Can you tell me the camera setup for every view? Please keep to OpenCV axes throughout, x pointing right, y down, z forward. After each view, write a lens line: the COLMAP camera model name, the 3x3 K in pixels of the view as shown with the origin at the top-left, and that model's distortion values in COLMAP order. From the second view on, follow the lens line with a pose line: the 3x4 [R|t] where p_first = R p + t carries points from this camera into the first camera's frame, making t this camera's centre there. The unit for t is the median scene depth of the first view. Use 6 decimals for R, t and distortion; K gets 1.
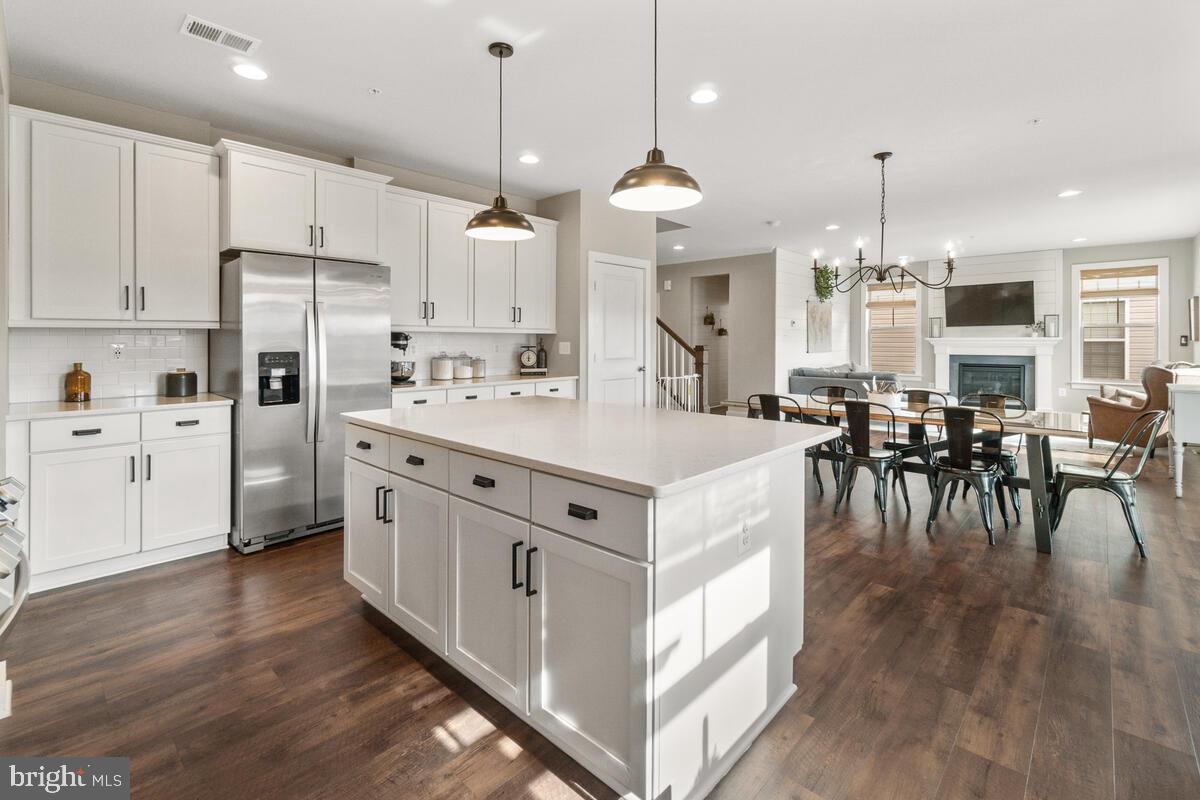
lens RADIAL K [[541.1, 0, 590.0], [0, 541.1, 346.1], [0, 0, 1]] dist [-0.000922, 0.000235]
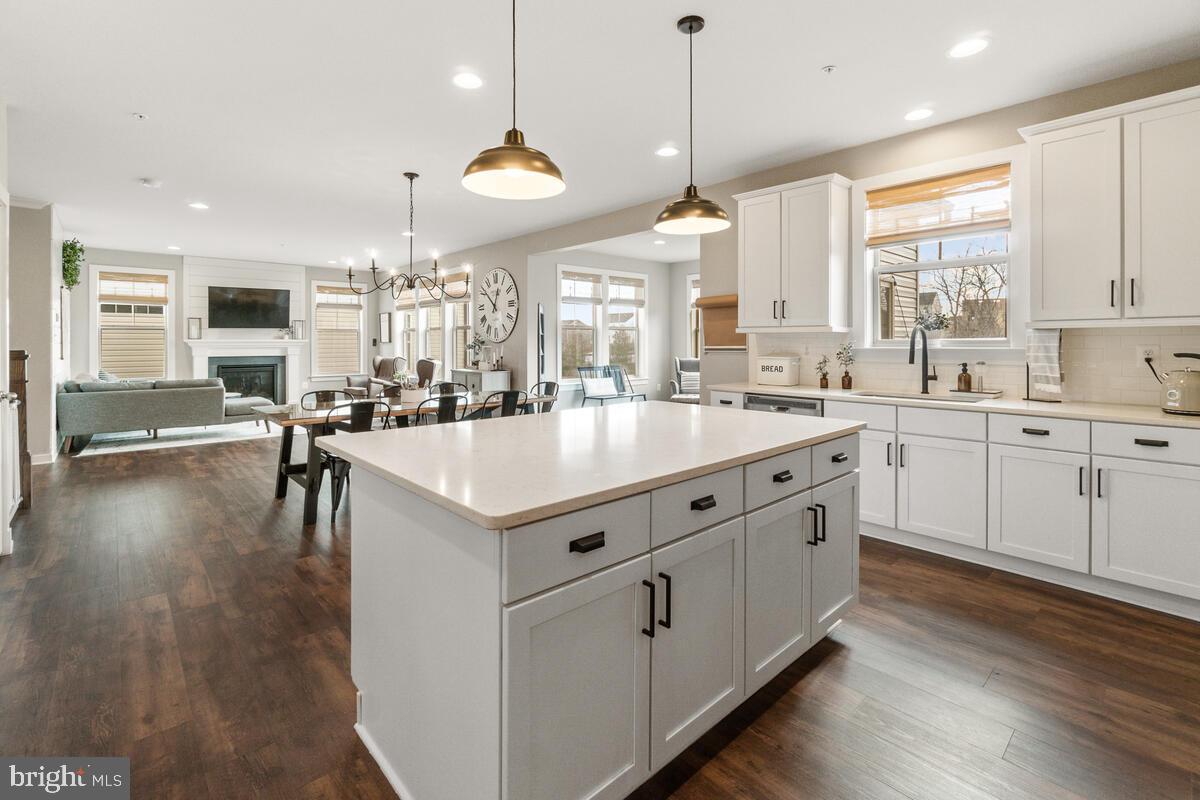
lens RADIAL K [[538.6, 0, 595.9], [0, 538.6, 341.4], [0, 0, 1]] dist [-0.001809, 0.000147]
pose [[0.077174, 0.002184, 0.997015, -0.261358], [0.011018, 0.999935, -0.003043, -0.001857], [-0.996957, 0.011220, 0.077145, 0.270382]]
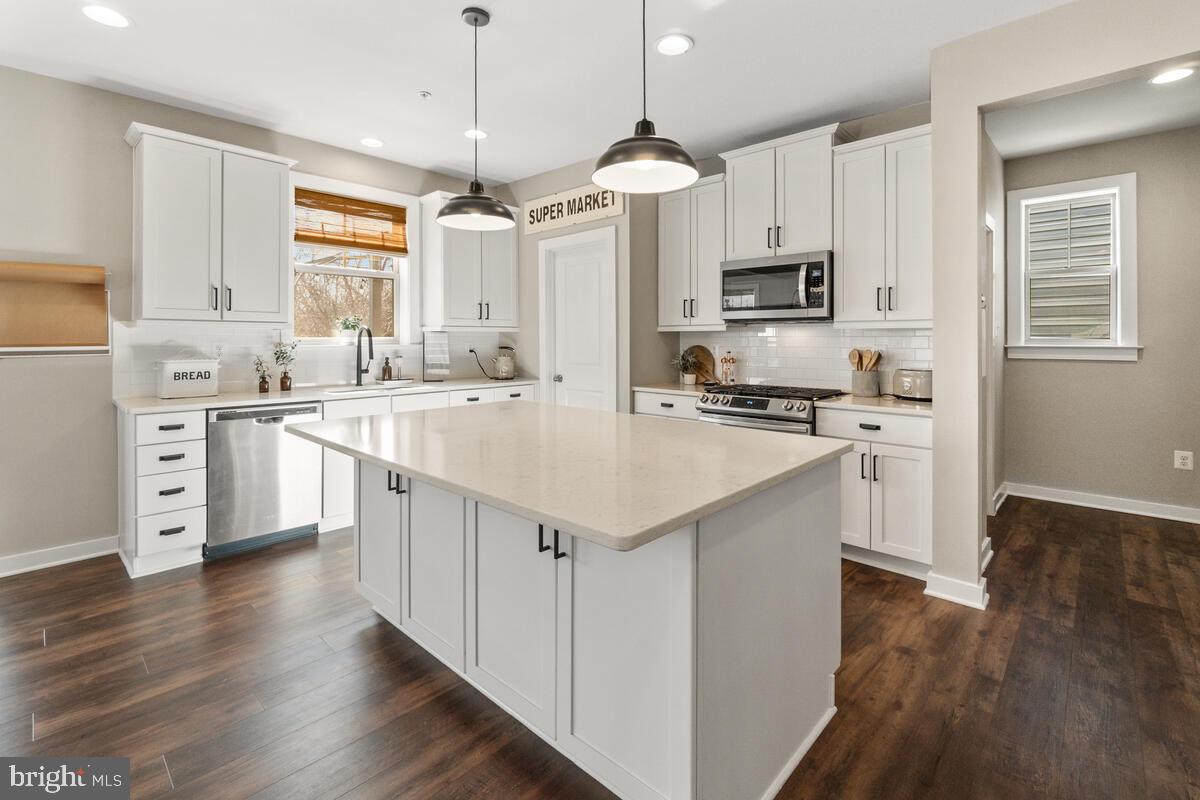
lens RADIAL K [[538.6, 0, 595.9], [0, 538.6, 341.4], [0, 0, 1]] dist [-0.001809, 0.000147]
pose [[-0.999997, -0.001858, -0.001741, -0.031389], [-0.001883, 0.999890, 0.014712, -0.006351], [0.001714, 0.014716, -0.999890, 0.525679]]
